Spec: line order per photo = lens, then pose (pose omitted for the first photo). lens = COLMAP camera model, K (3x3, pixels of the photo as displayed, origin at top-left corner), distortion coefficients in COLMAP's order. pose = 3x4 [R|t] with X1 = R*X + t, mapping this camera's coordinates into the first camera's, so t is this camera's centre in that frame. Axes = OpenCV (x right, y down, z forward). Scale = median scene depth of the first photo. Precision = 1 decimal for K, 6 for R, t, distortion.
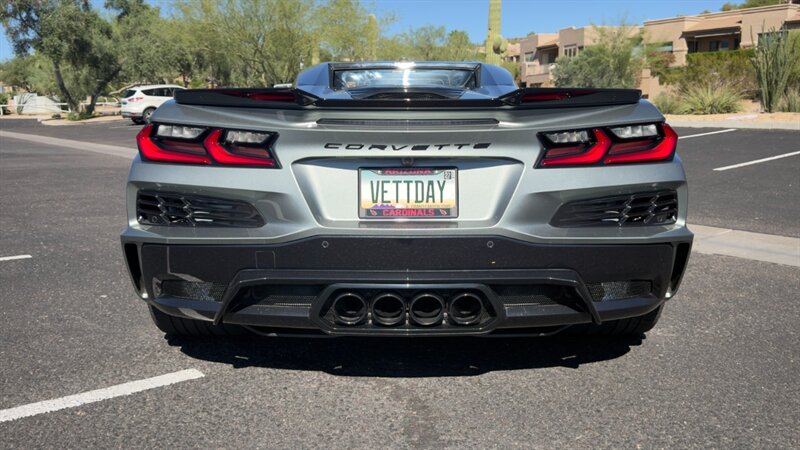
lens RADIAL K [[713.9, 0, 401.3], [0, 713.9, 225.7], [0, 0, 1]] dist [0.113836, -0.204257]
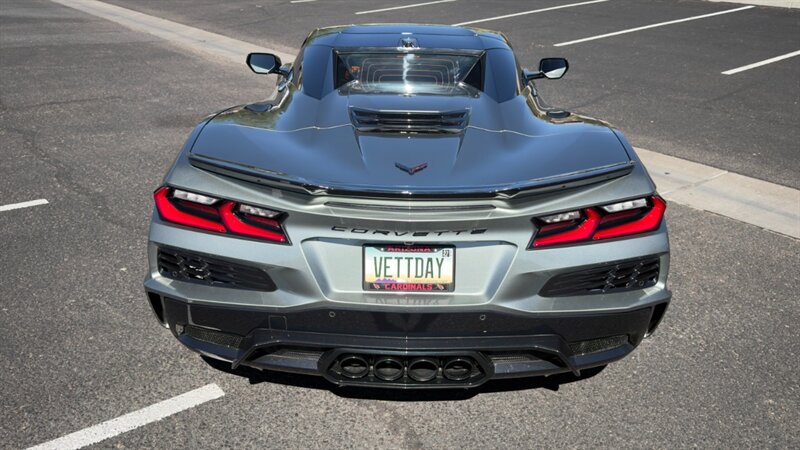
lens RADIAL K [[713.9, 0, 395.7], [0, 713.9, 226.7], [0, 0, 1]] dist [0.113836, -0.204257]
pose [[0.999765, 0.020647, -0.006563, -0.004267], [-0.018686, 0.975081, 0.221061, -0.345979], [0.010964, -0.220887, 0.975238, -0.040884]]
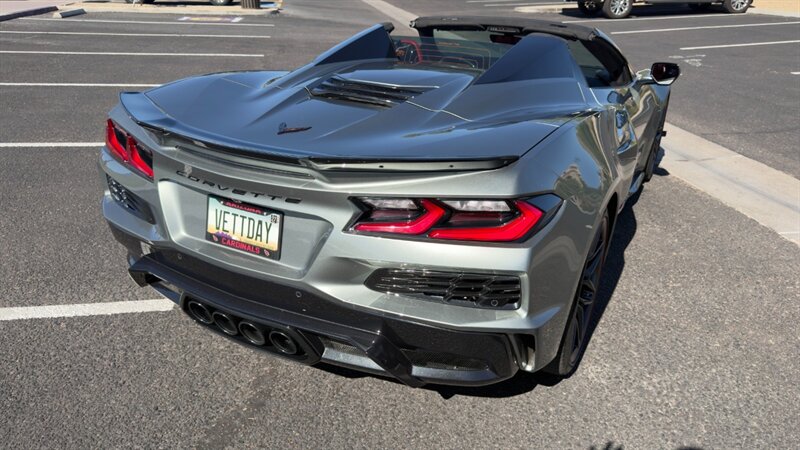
lens RADIAL K [[567.5, 0, 399.8], [0, 567.5, 227.0], [0, 0, 1]] dist [0.050269, -0.063008]
pose [[0.880958, 0.217017, -0.420496, 0.565151], [-0.102017, 0.954839, 0.279060, -0.303238], [0.462067, -0.202942, 0.863312, 0.382926]]
